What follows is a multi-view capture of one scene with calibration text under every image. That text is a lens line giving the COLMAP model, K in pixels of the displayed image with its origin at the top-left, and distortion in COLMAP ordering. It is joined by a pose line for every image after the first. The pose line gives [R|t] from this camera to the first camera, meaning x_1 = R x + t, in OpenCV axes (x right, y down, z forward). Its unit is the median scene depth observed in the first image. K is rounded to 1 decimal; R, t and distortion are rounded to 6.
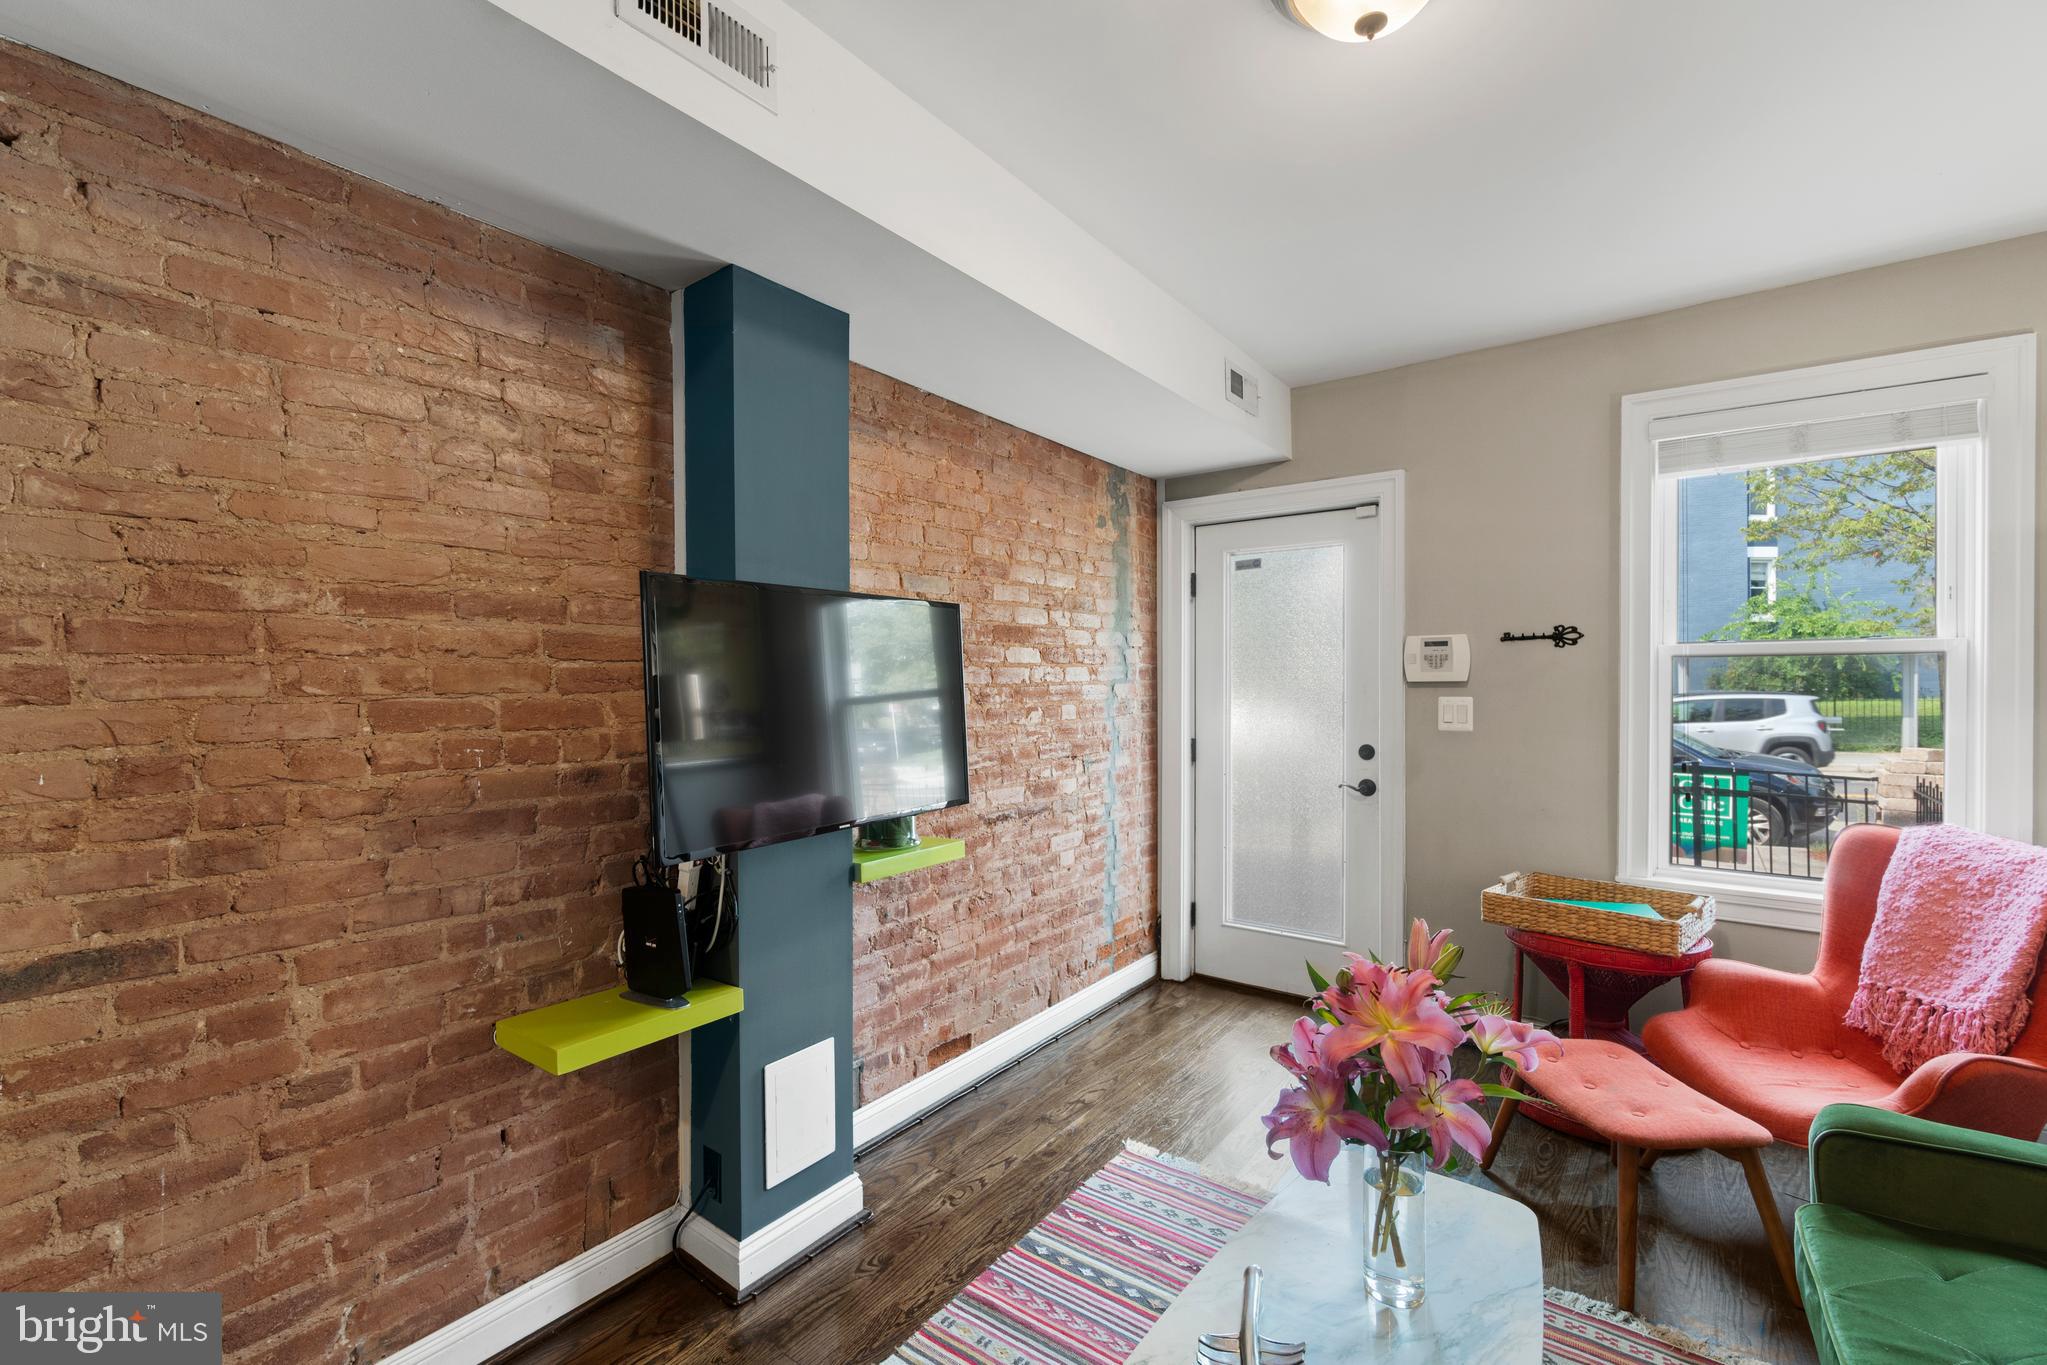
lens RADIAL K [[885.7, 0, 996.4], [0, 885.7, 686.9], [0, 0, 1]] dist [-0.006884, 0.002550]
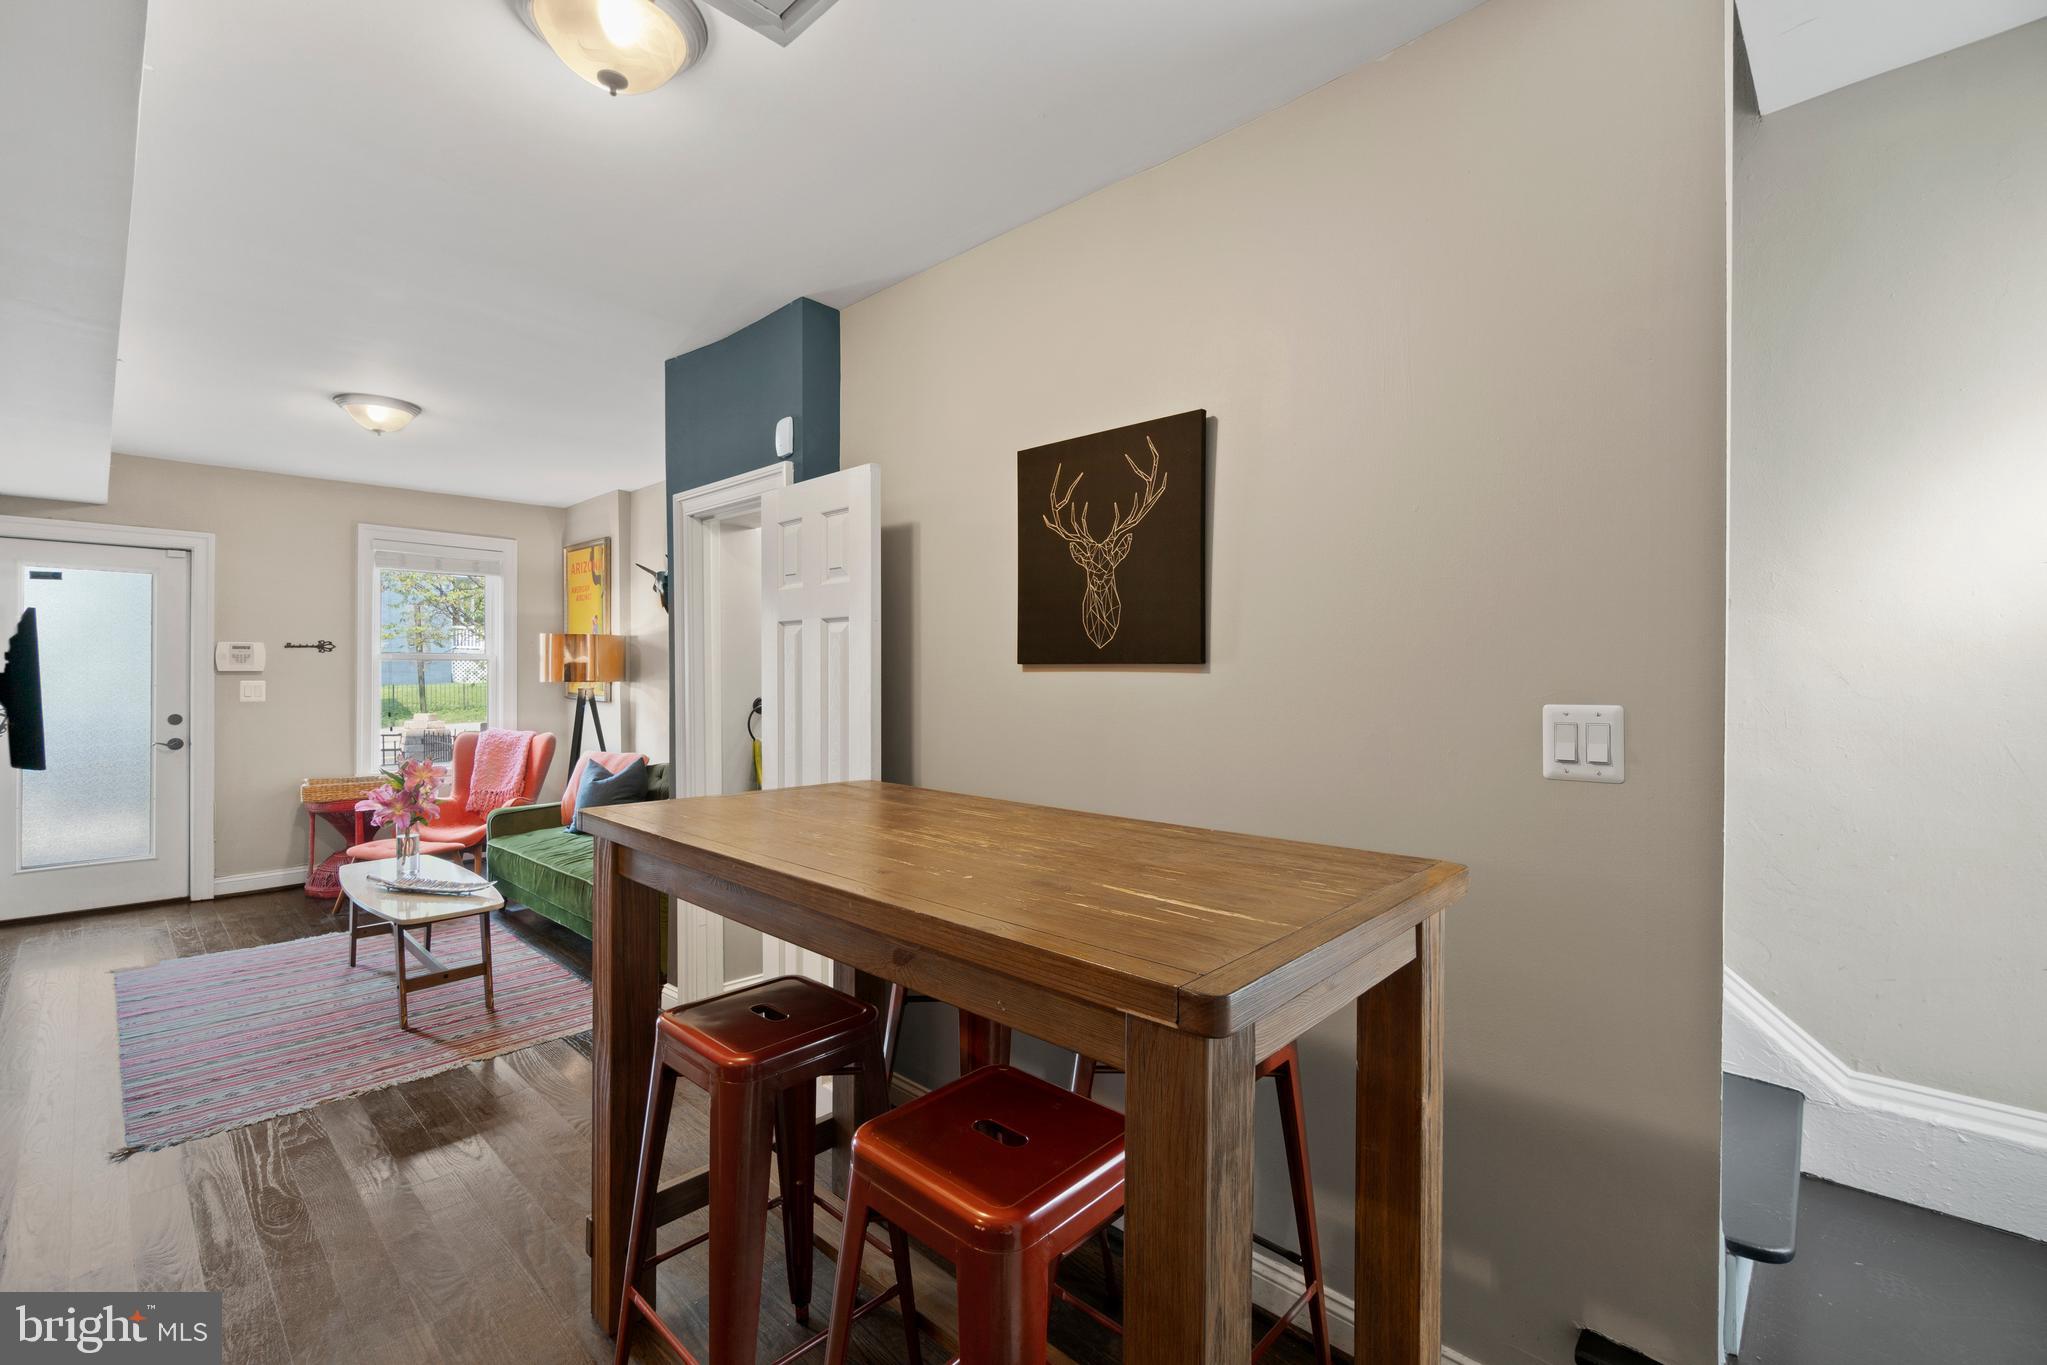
lens RADIAL K [[885.7, 0, 1027.3], [0, 885.7, 673.9], [0, 0, 1]] dist [-0.006884, 0.002550]
pose [[0.092217, 0.002111, 0.995737, -1.057975], [0.002505, 0.999994, -0.002352, 0.006704], [-0.995736, 0.002711, 0.092211, -0.619512]]
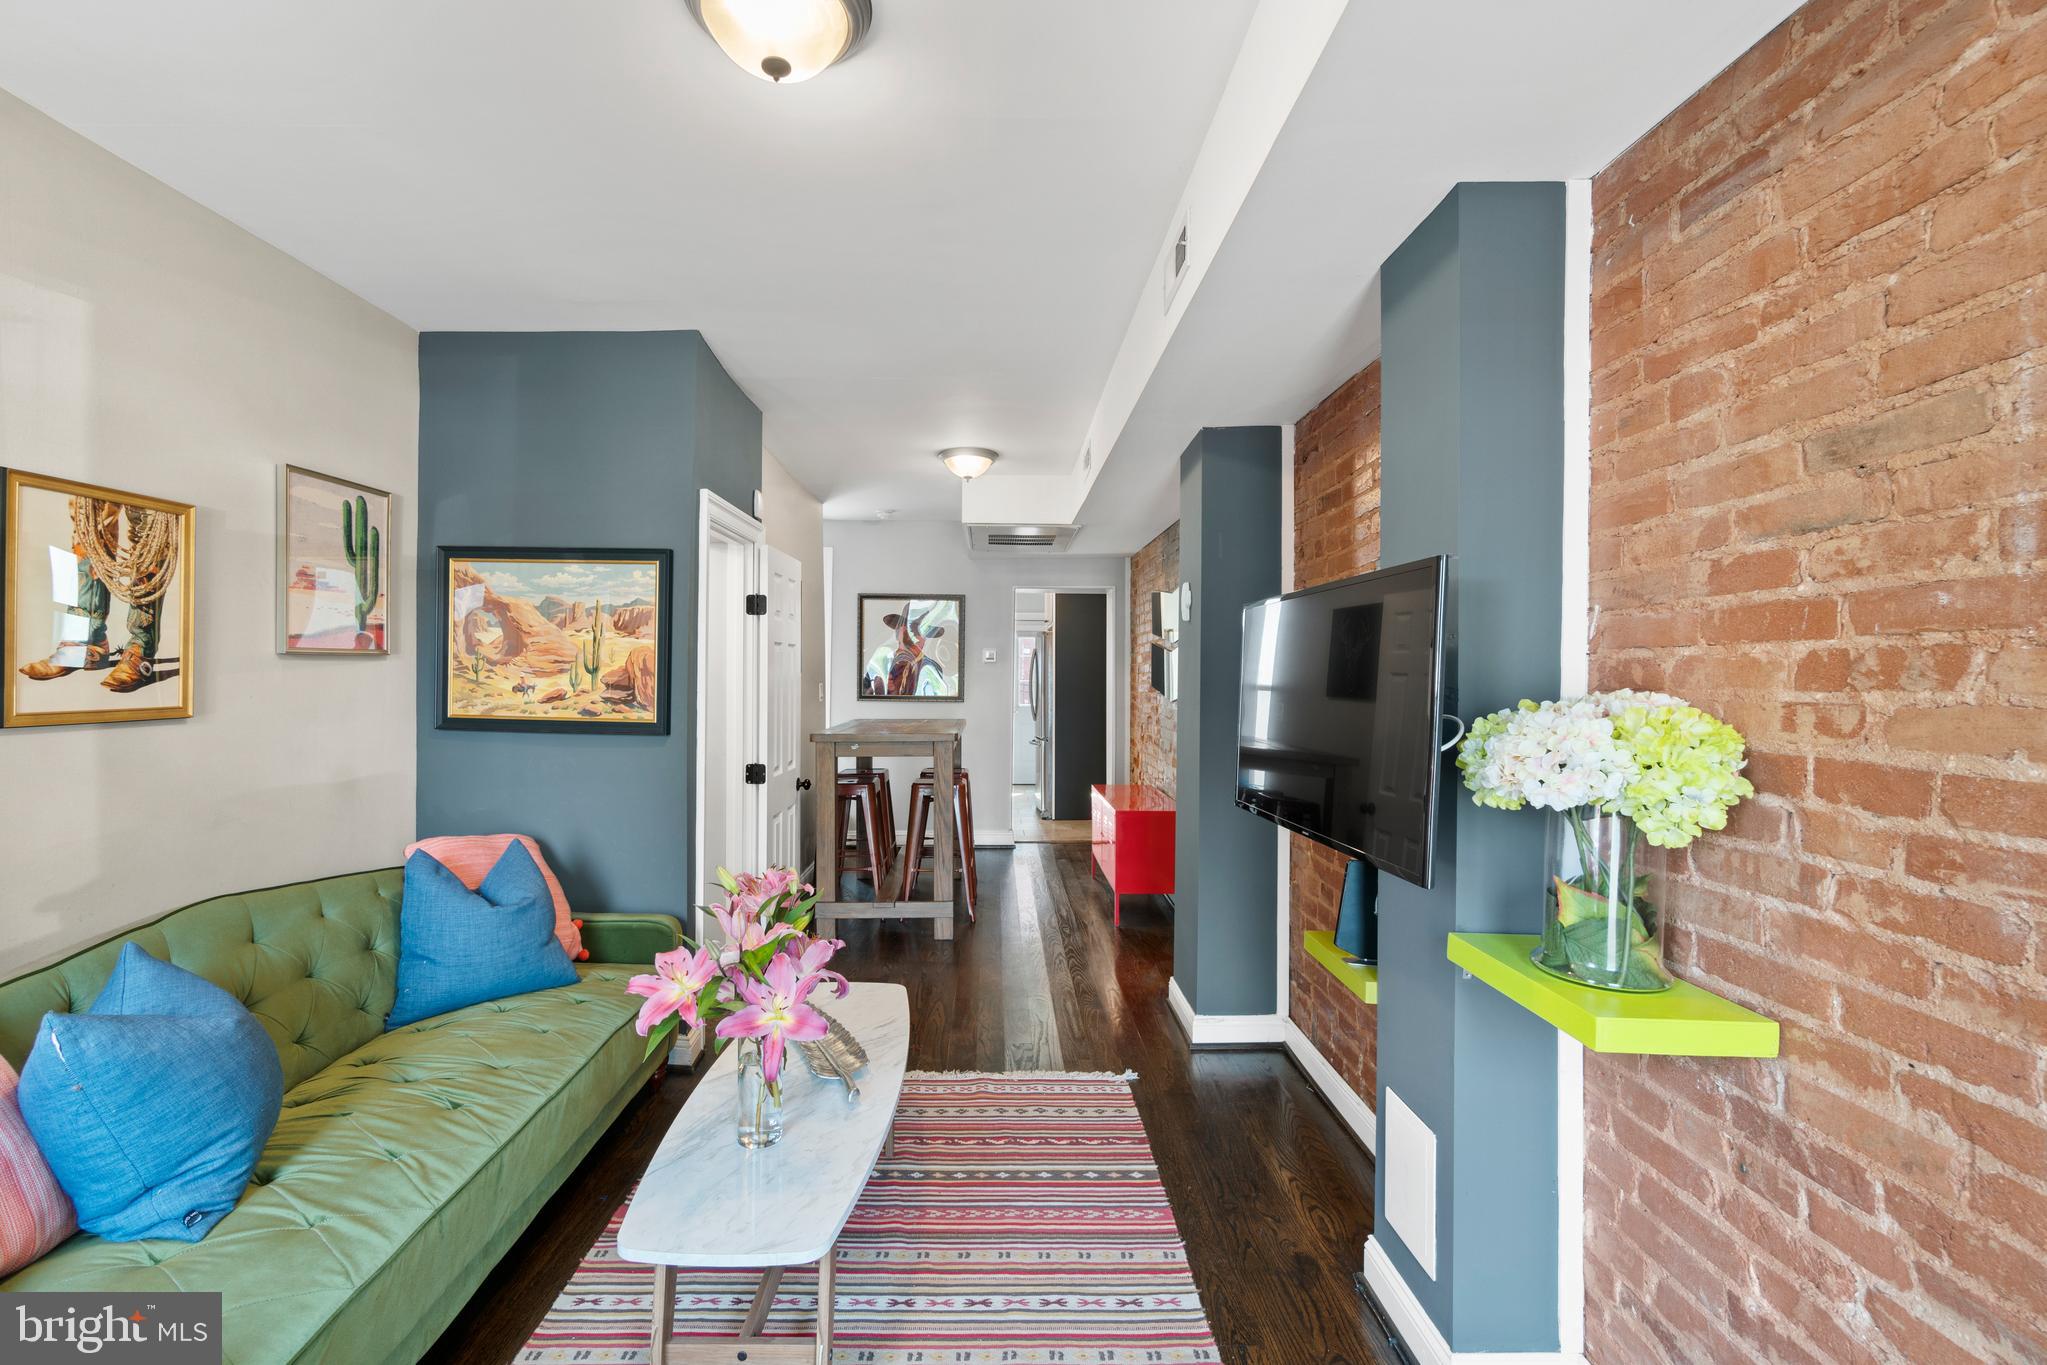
lens RADIAL K [[885.7, 0, 1015.9], [0, 885.7, 678.2], [0, 0, 1]] dist [-0.006884, 0.002550]
pose [[-0.782305, 0.004065, -0.622882, 0.486684], [-0.005025, 0.999905, 0.012836, -0.013685], [0.622875, 0.013172, -0.782210, 1.127500]]
